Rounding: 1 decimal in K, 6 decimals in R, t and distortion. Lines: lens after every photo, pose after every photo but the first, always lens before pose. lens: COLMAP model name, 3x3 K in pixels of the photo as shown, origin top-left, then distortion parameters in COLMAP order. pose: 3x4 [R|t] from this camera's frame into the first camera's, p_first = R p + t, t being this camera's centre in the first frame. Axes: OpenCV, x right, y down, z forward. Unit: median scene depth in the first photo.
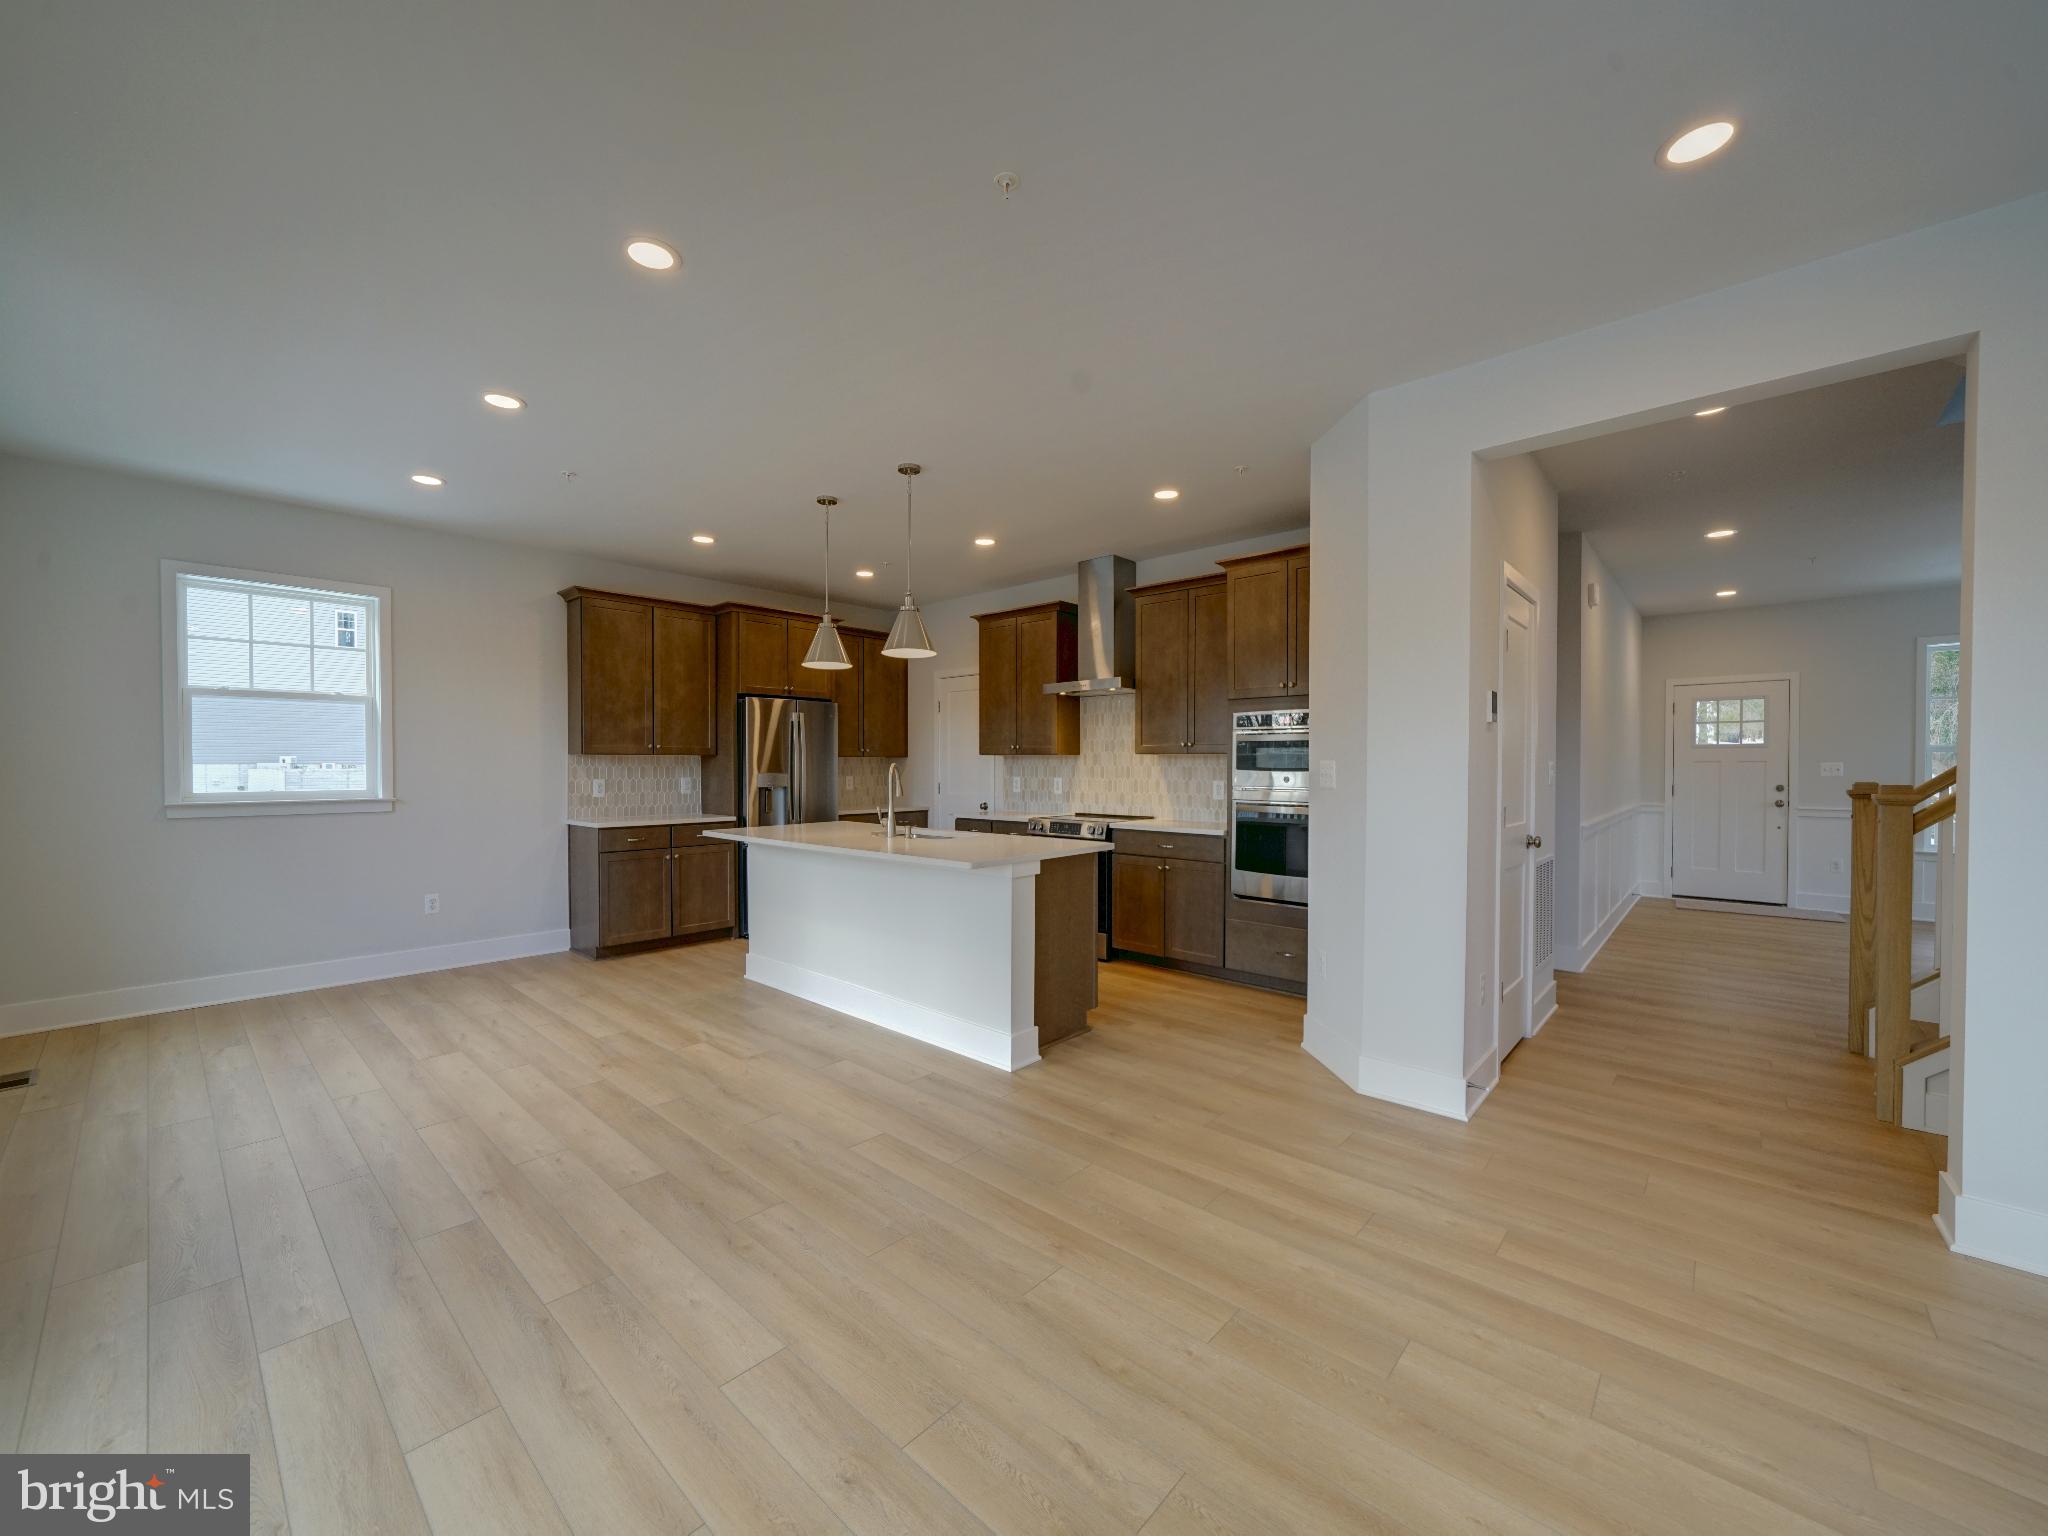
lens RADIAL K [[799.0, 0, 1015.0], [0, 799.0, 772.9], [0, 0, 1]] dist [-0.004239, -0.000180]
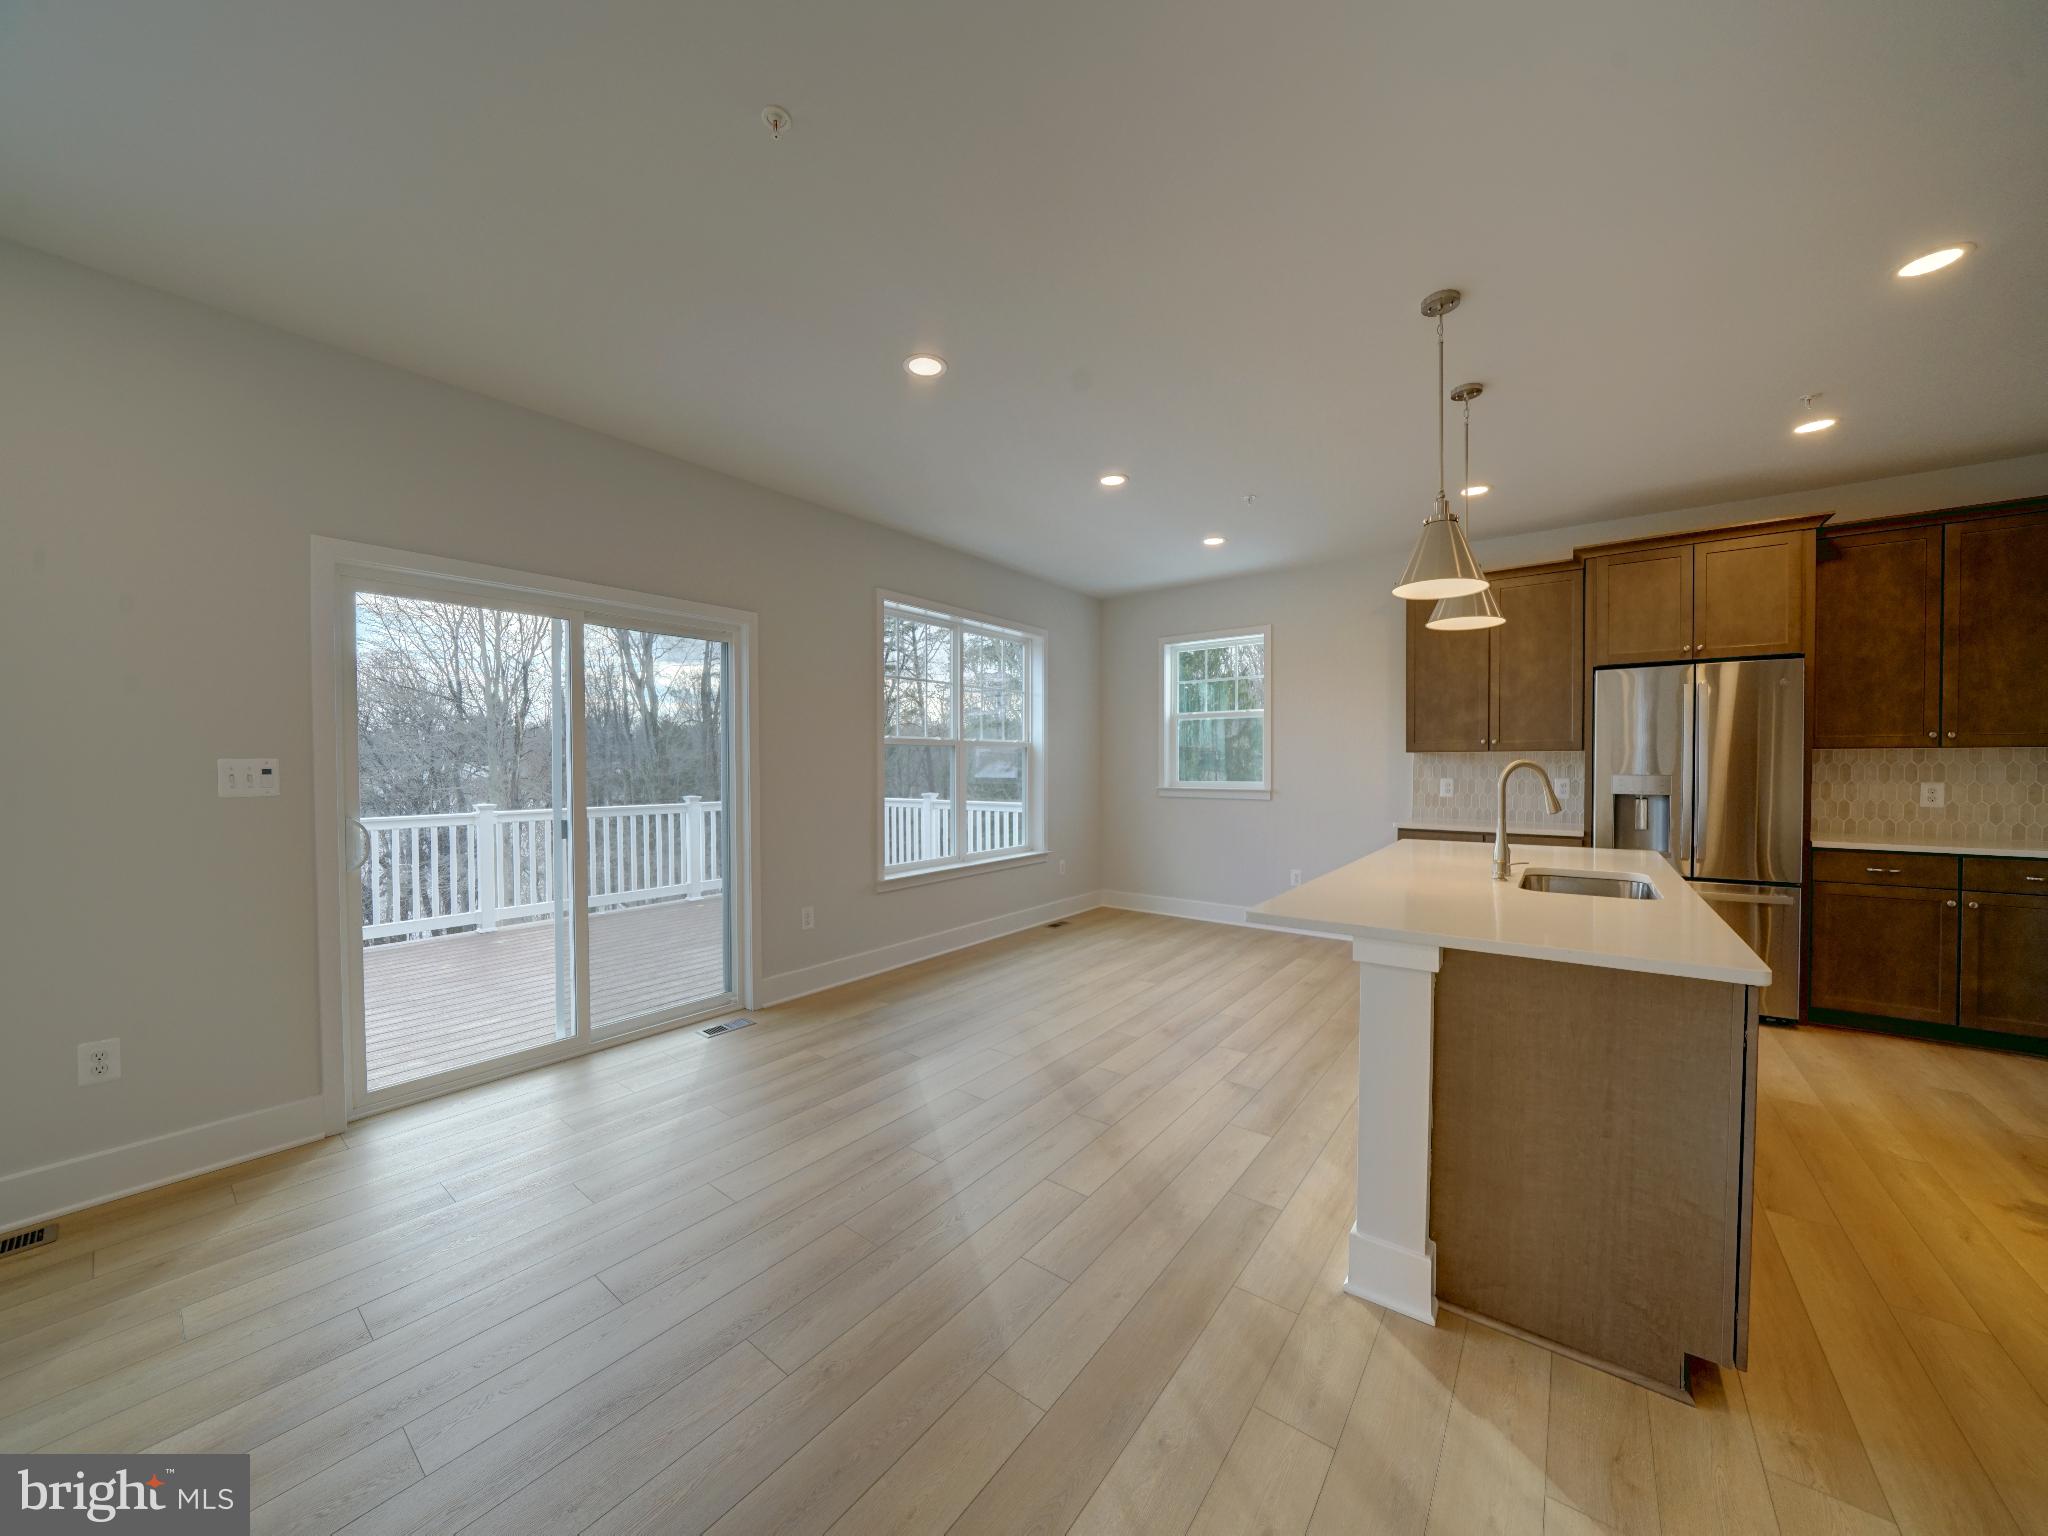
lens RADIAL K [[727.8, 0, 1022.2], [0, 727.8, 780.1], [0, 0, 1]] dist [-0.014962, -0.000175]
pose [[0.085852, 0.021748, -0.996071, 0.362686], [-0.008762, 0.999740, 0.021073, -0.004568], [0.996269, 0.006919, 0.086020, 0.532770]]
